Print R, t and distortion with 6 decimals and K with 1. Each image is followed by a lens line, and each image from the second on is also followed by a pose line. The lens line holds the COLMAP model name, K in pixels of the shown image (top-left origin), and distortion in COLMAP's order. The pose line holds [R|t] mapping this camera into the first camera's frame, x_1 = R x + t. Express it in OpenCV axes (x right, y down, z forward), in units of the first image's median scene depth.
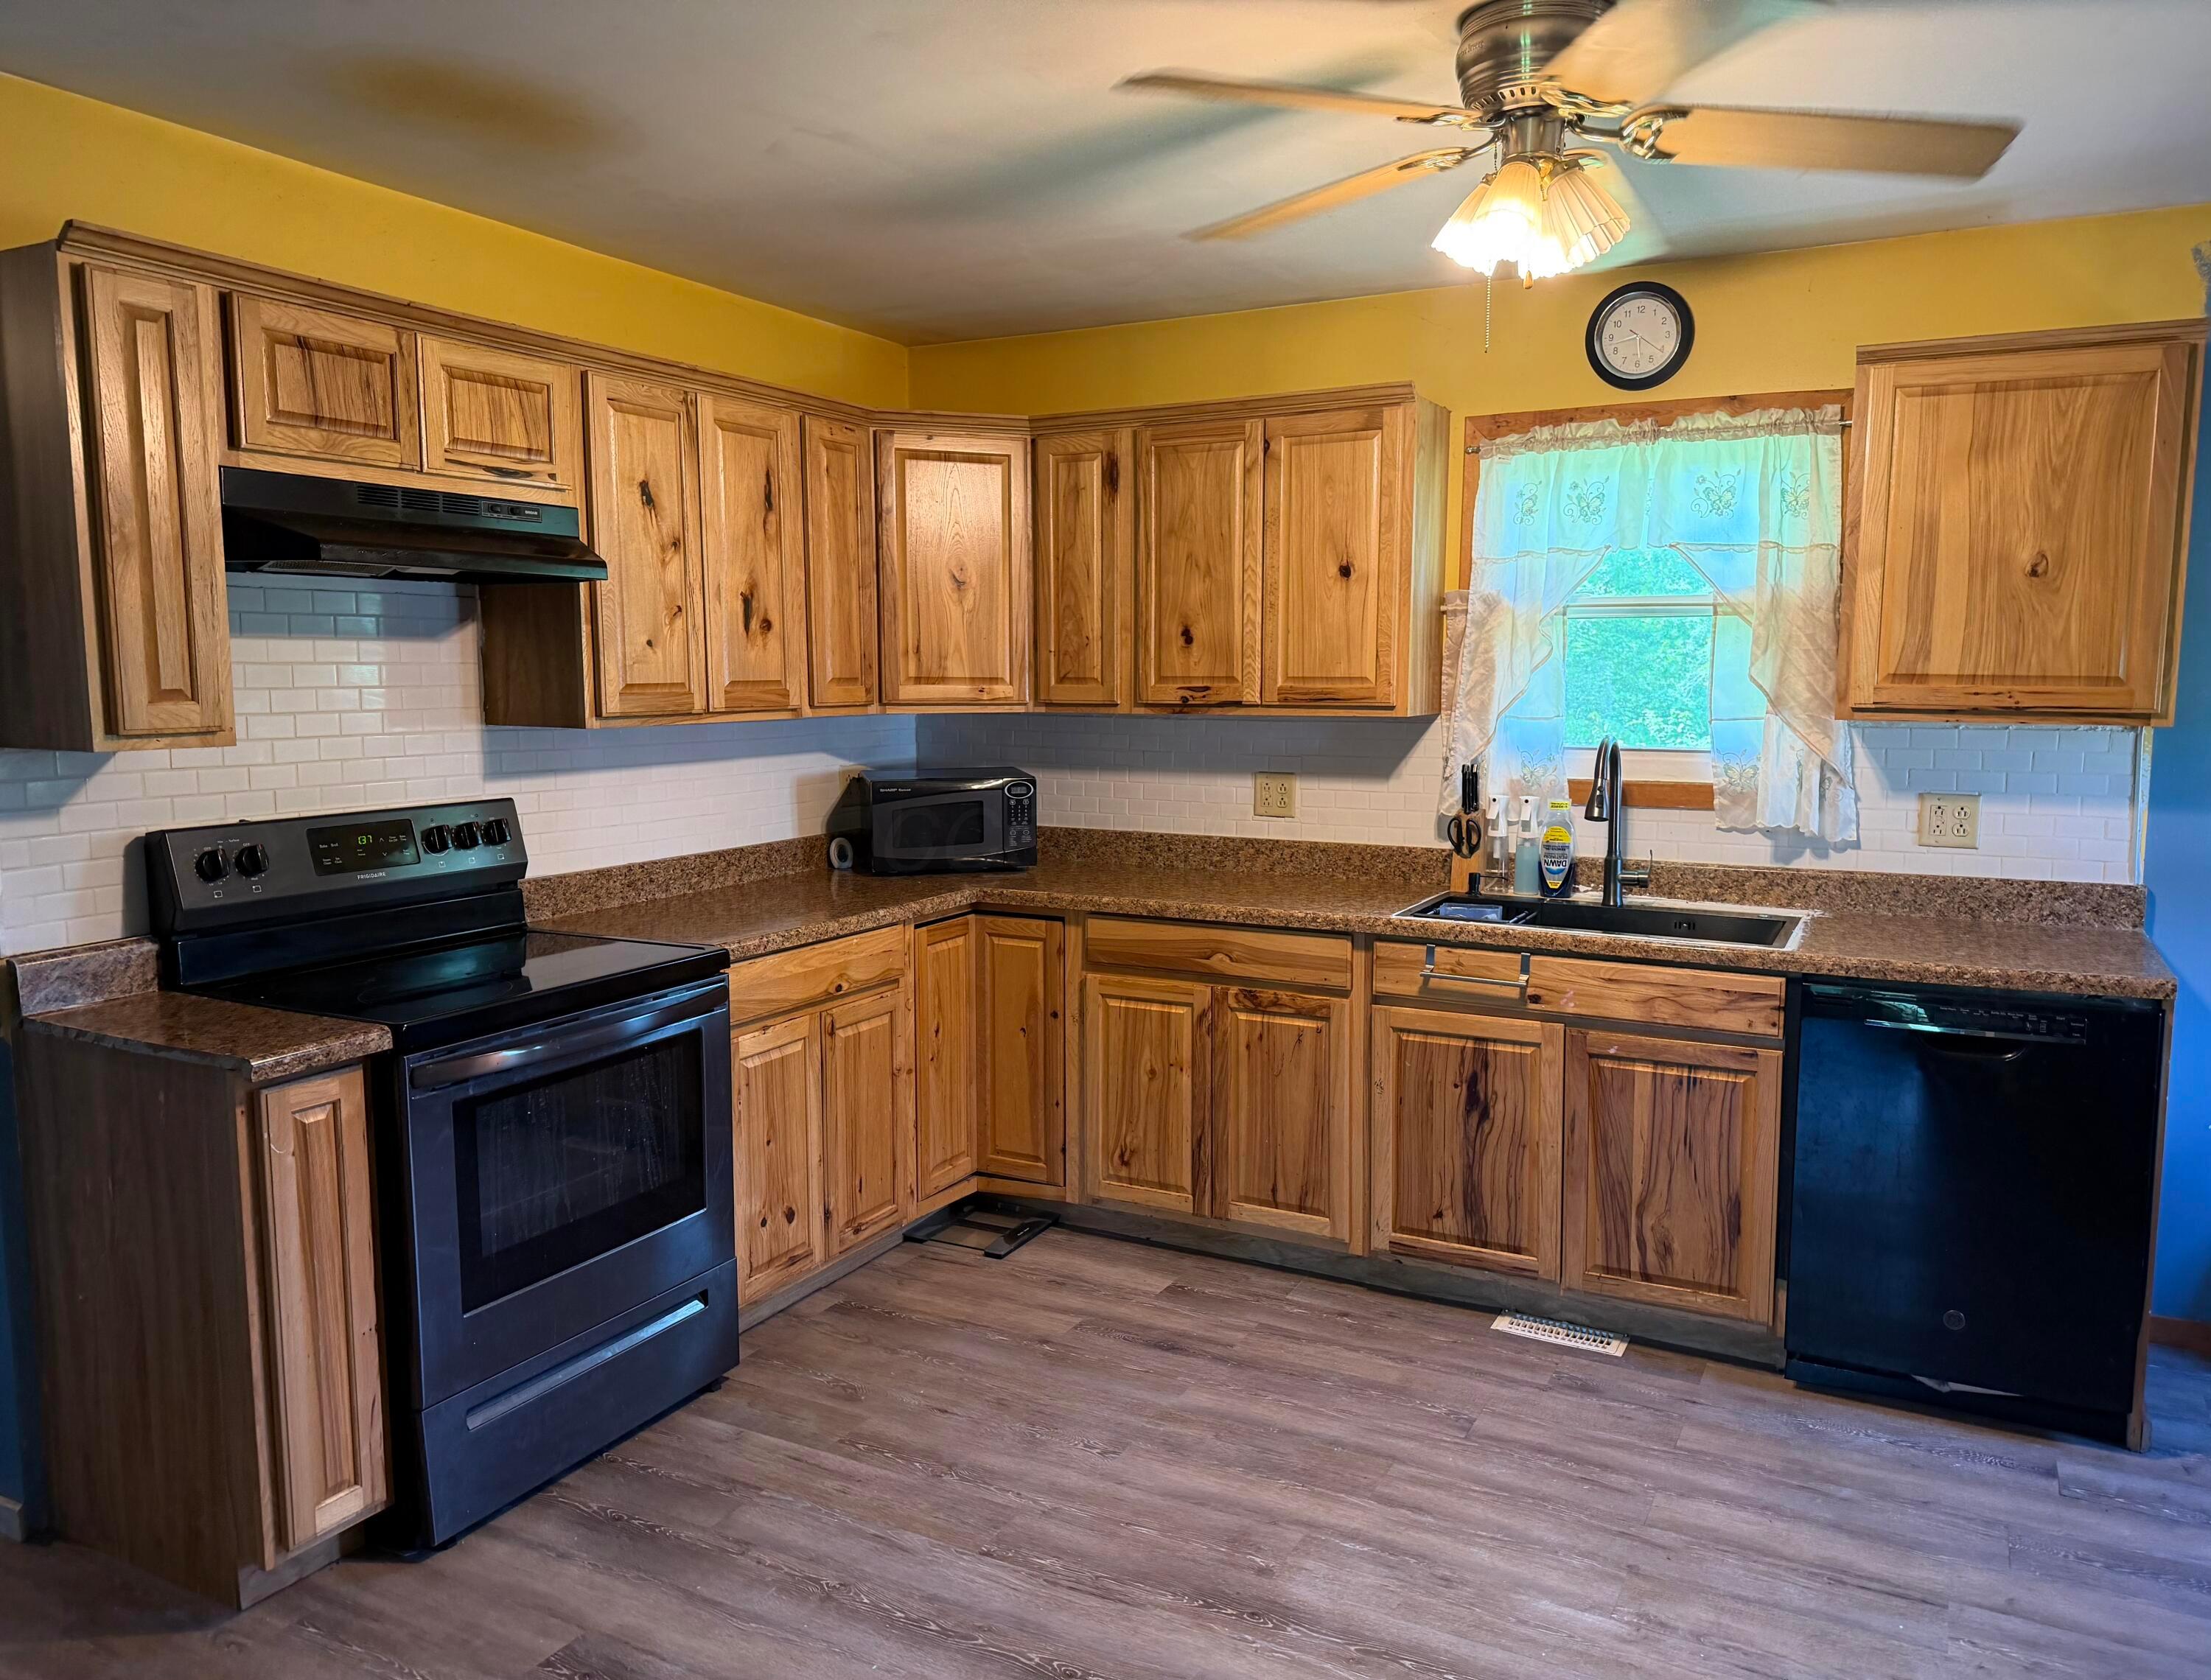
lens RADIAL K [[1511.6, 0, 1105.5], [0, 1511.6, 840.0], [0, 0, 1]] dist [0.033424, -0.003468]
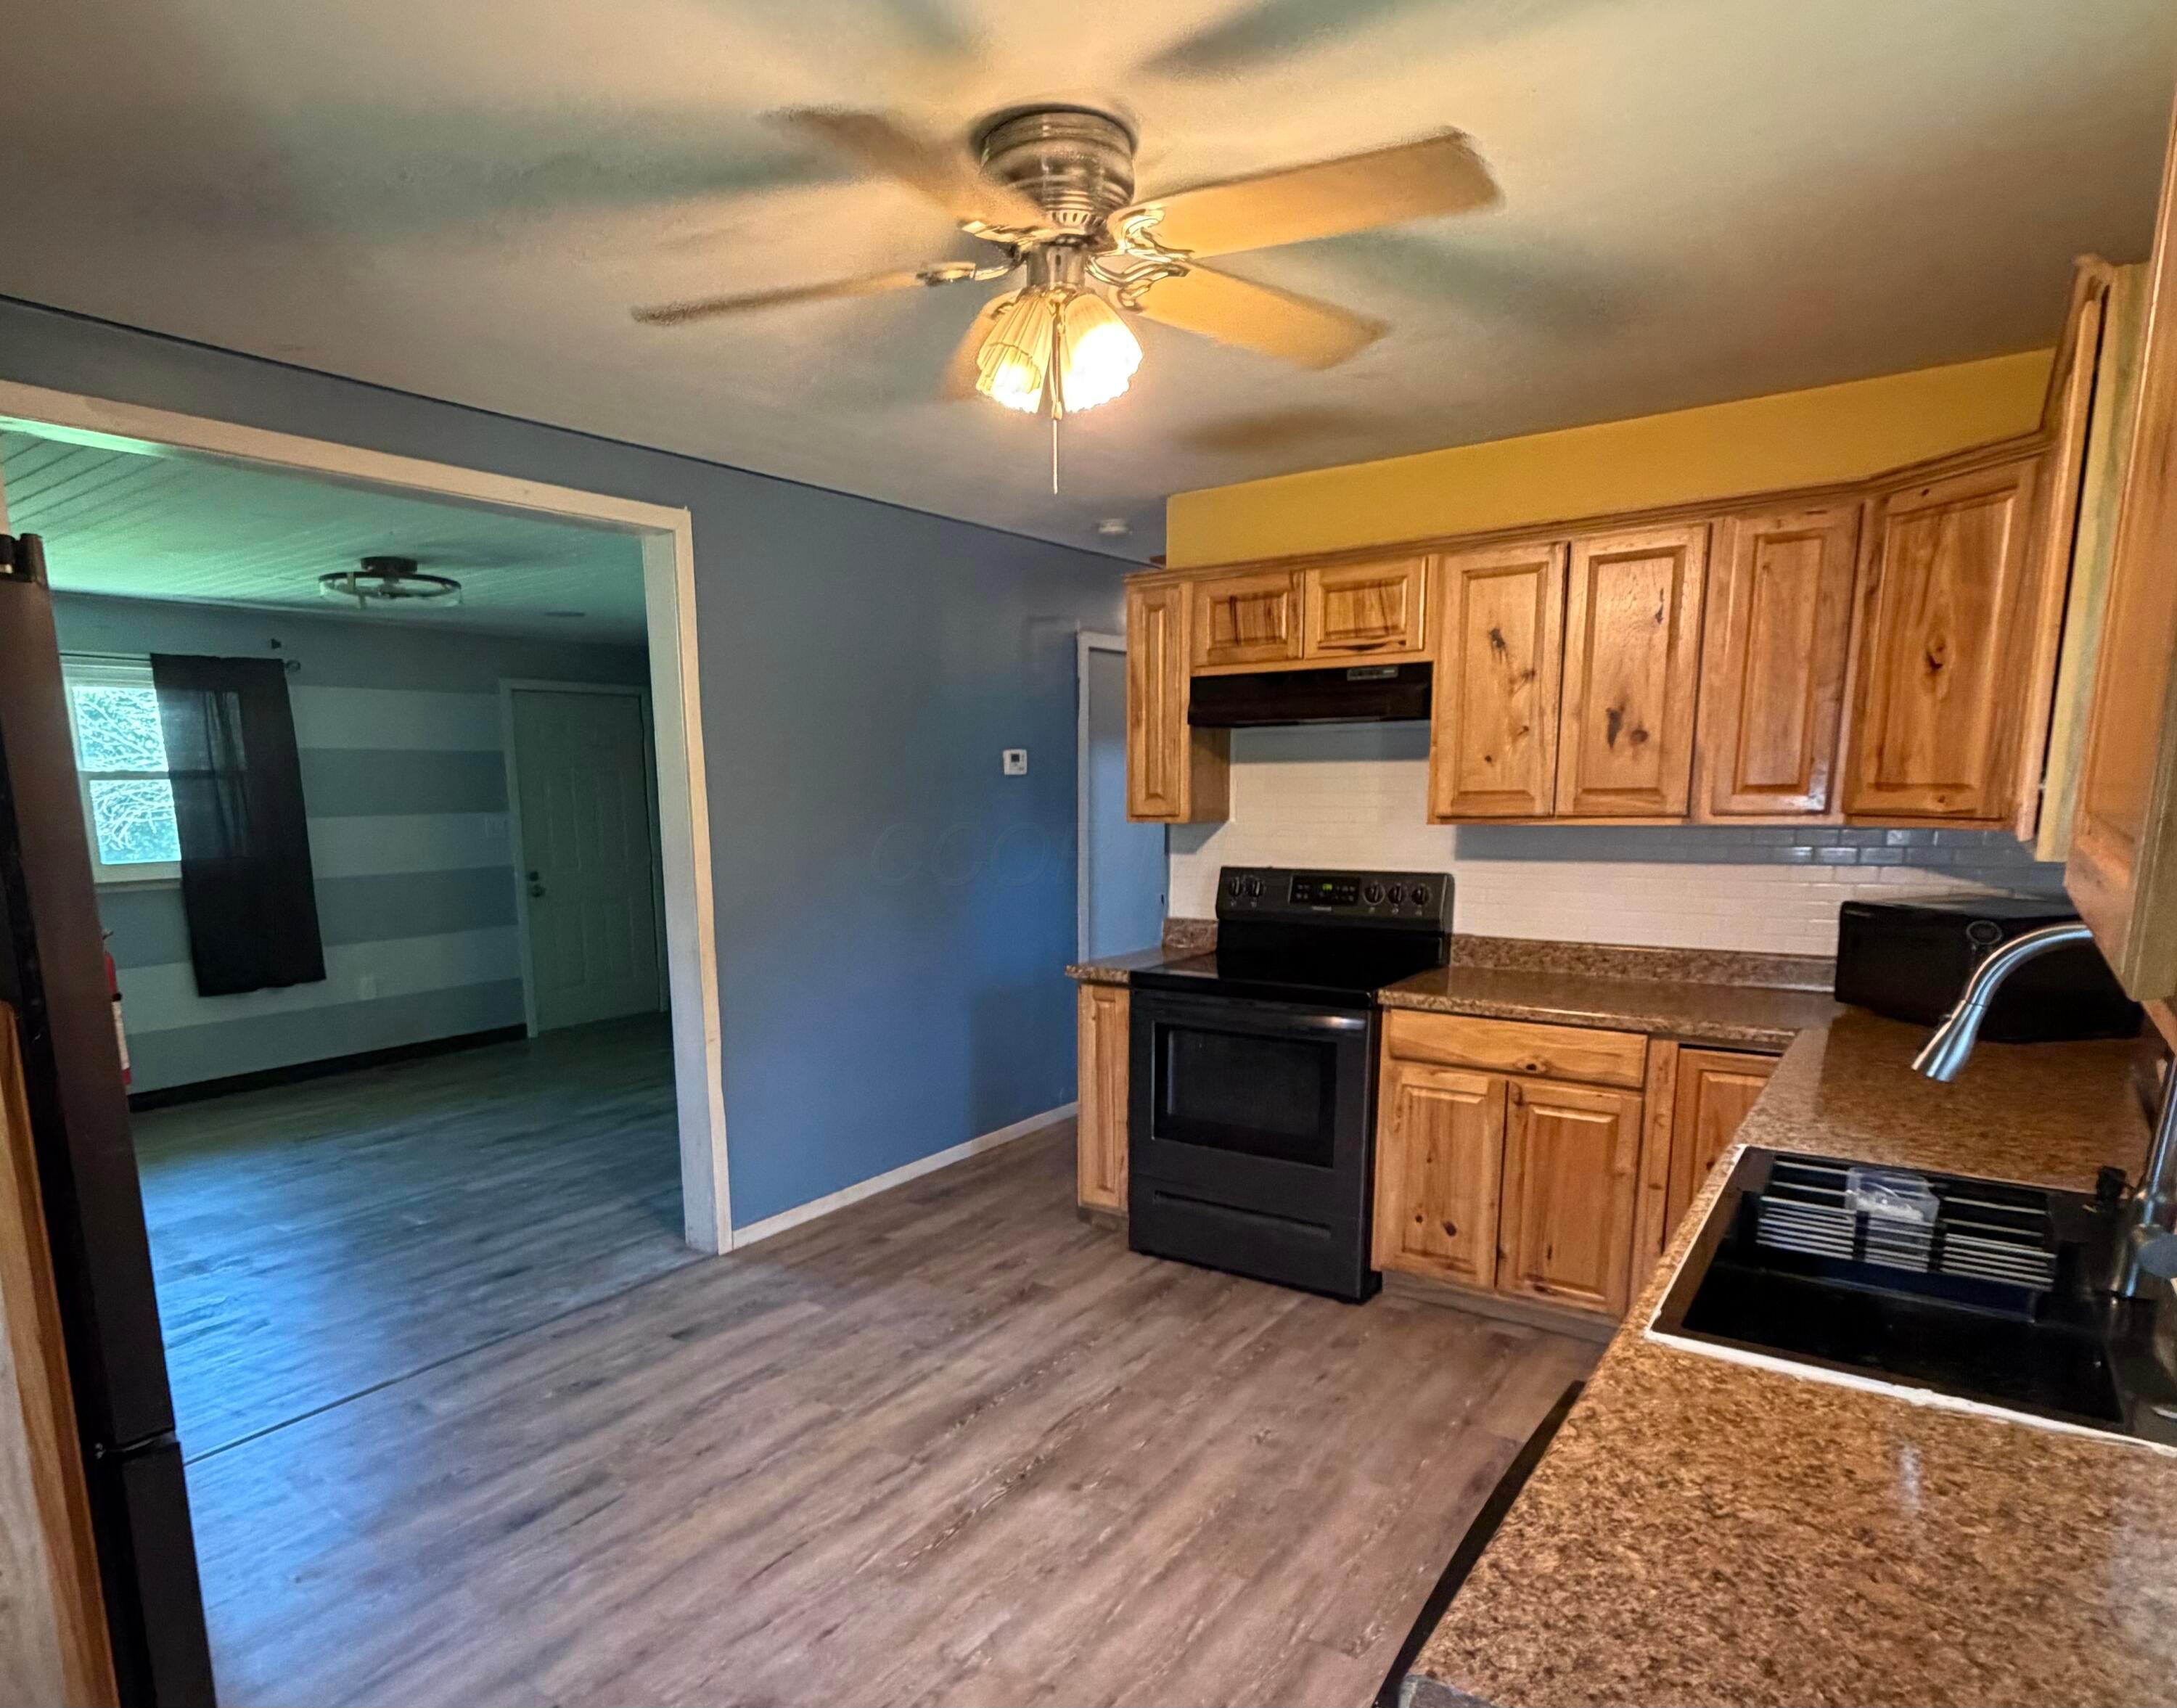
lens RADIAL K [[1289.1, 0, 1082.2], [0, 1289.1, 1008.1], [0, 0, 1]] dist [0.043914, 0.000539]
pose [[-0.097582, 0.174284, -0.979848, 0.914868], [-0.103105, 0.977479, 0.184130, -0.100664], [0.989872, 0.118995, -0.077415, 0.855209]]
